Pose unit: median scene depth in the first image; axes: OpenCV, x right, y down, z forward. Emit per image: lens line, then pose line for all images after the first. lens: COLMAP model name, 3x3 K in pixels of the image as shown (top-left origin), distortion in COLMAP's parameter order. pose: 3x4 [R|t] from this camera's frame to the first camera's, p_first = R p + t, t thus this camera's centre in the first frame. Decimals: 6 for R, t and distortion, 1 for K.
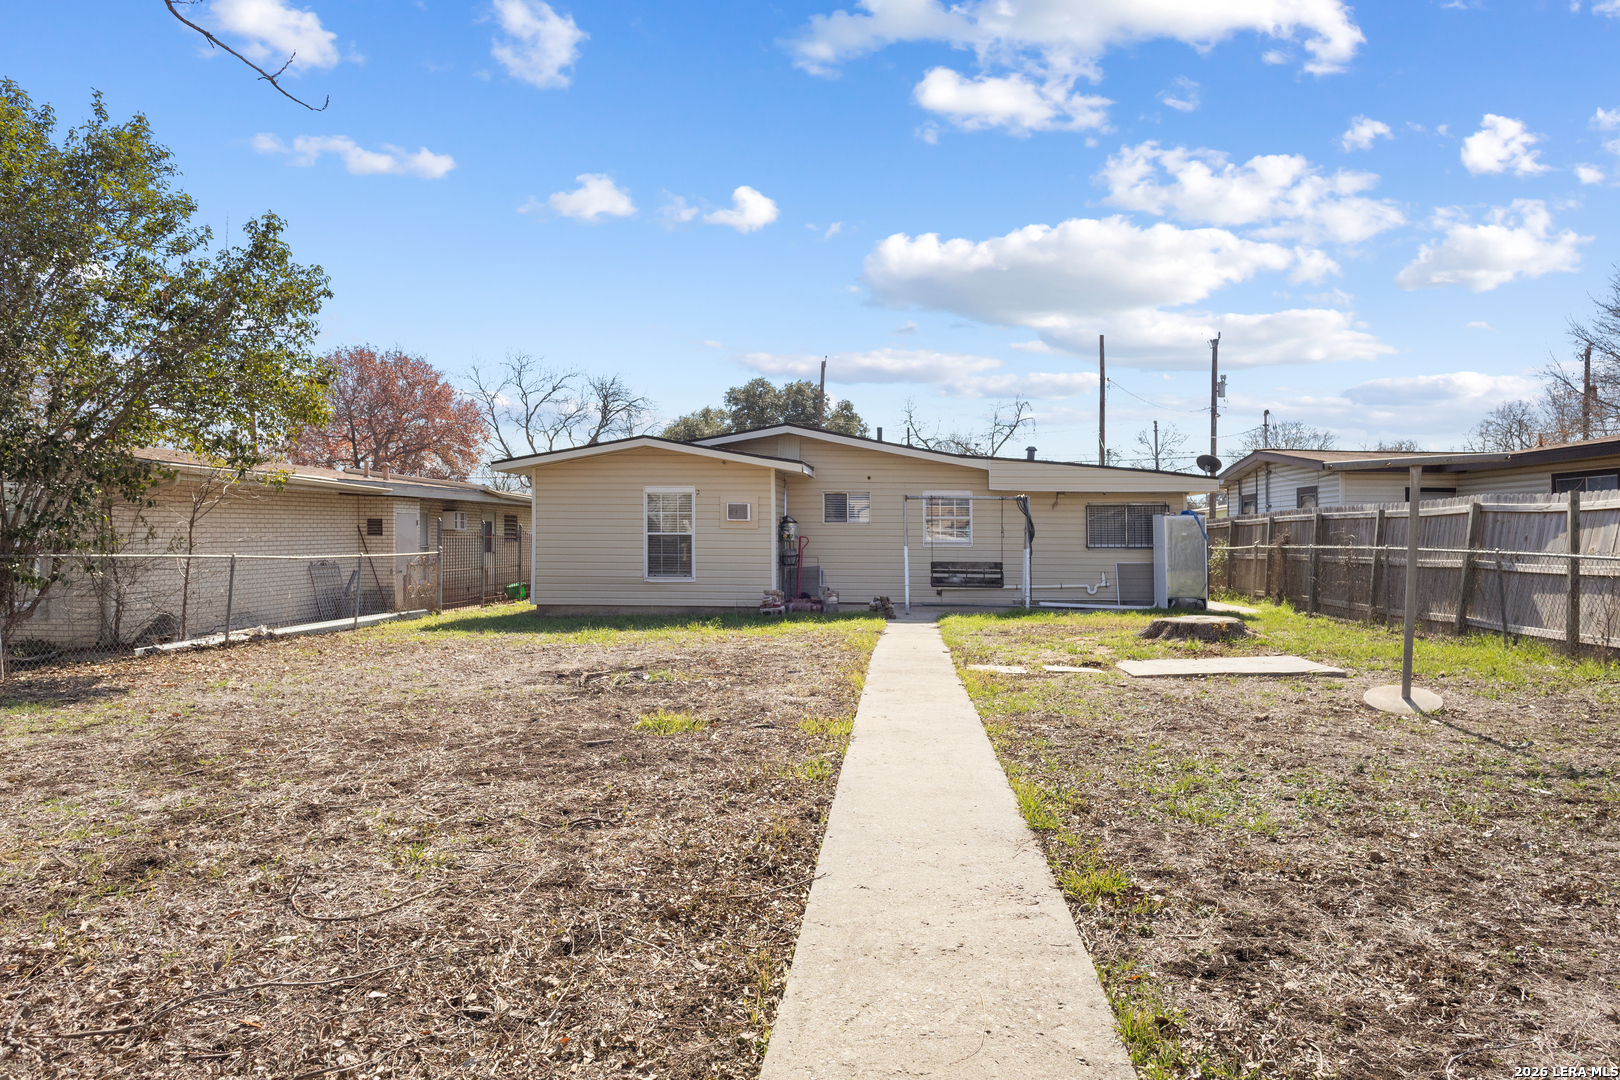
lens RADIAL K [[1077.4, 0, 810.0], [0, 1077.4, 540.0], [0, 0, 1]] dist [-0.025636, 0.000165]
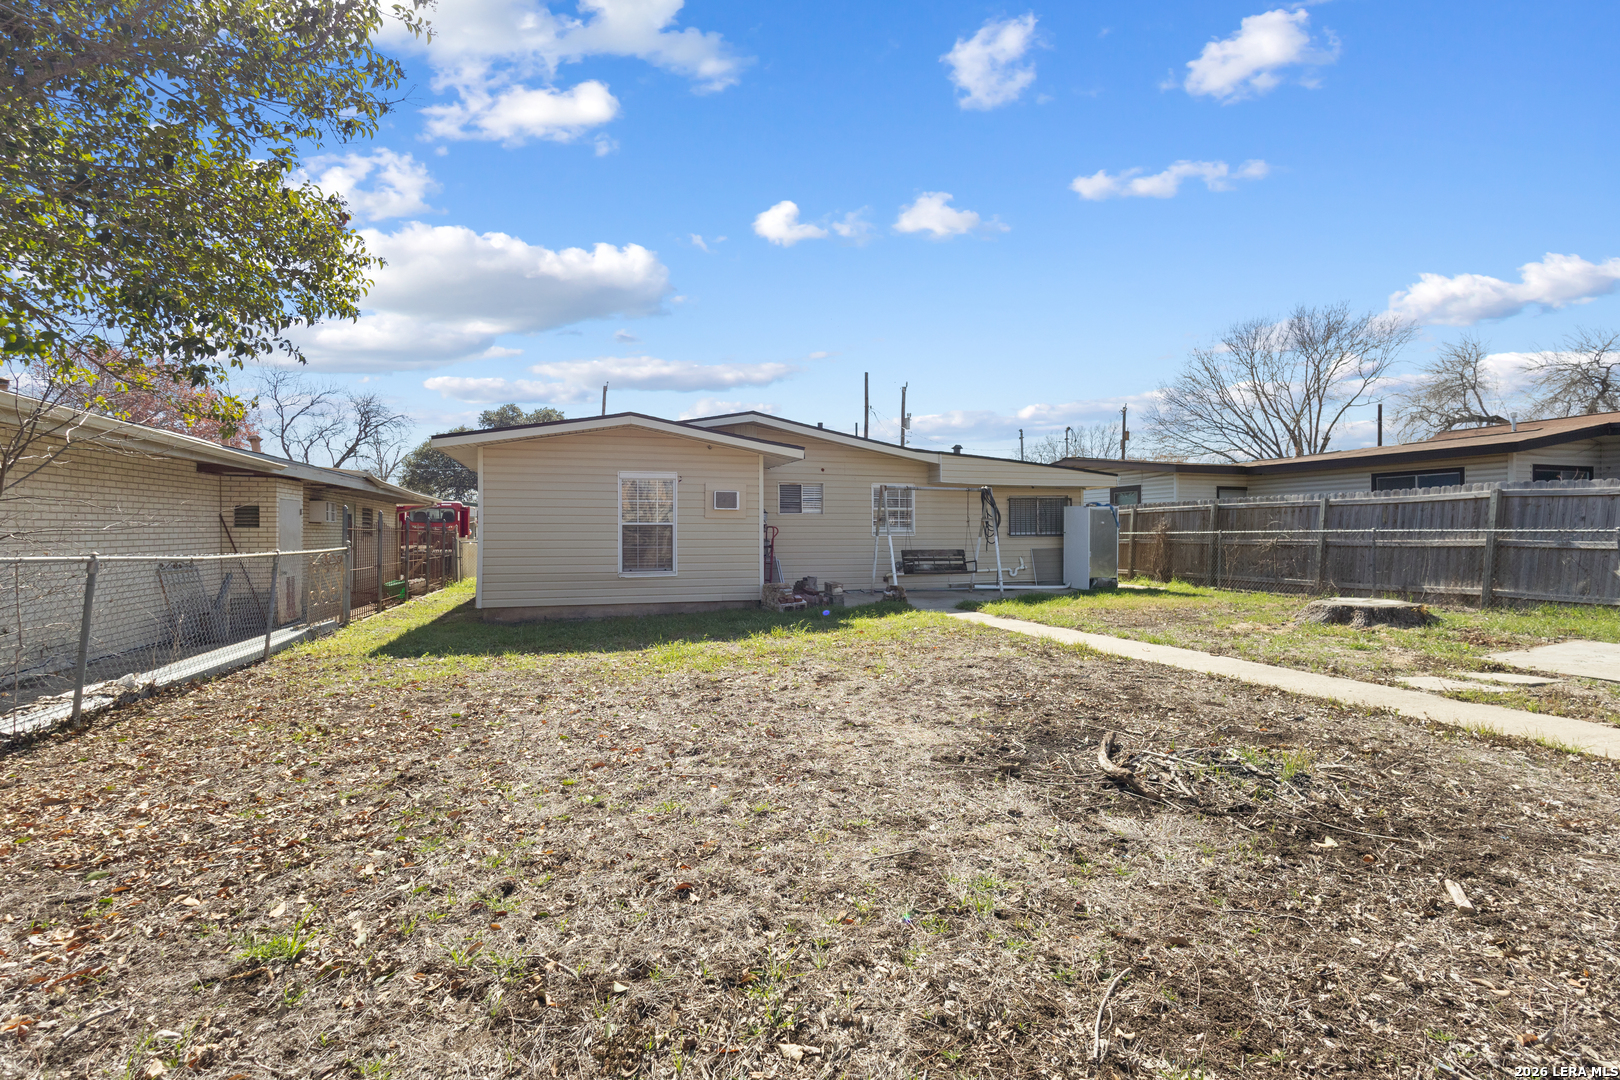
lens RADIAL K [[758.9, 0, 810.0], [0, 758.9, 540.0], [0, 0, 1]] dist [0.002257, 0.000214]
pose [[0.928248, -0.011052, 0.371797, -0.241231], [0.009458, 0.999937, 0.006111, 0.005131], [-0.371841, -0.002156, 0.928294, 0.356941]]
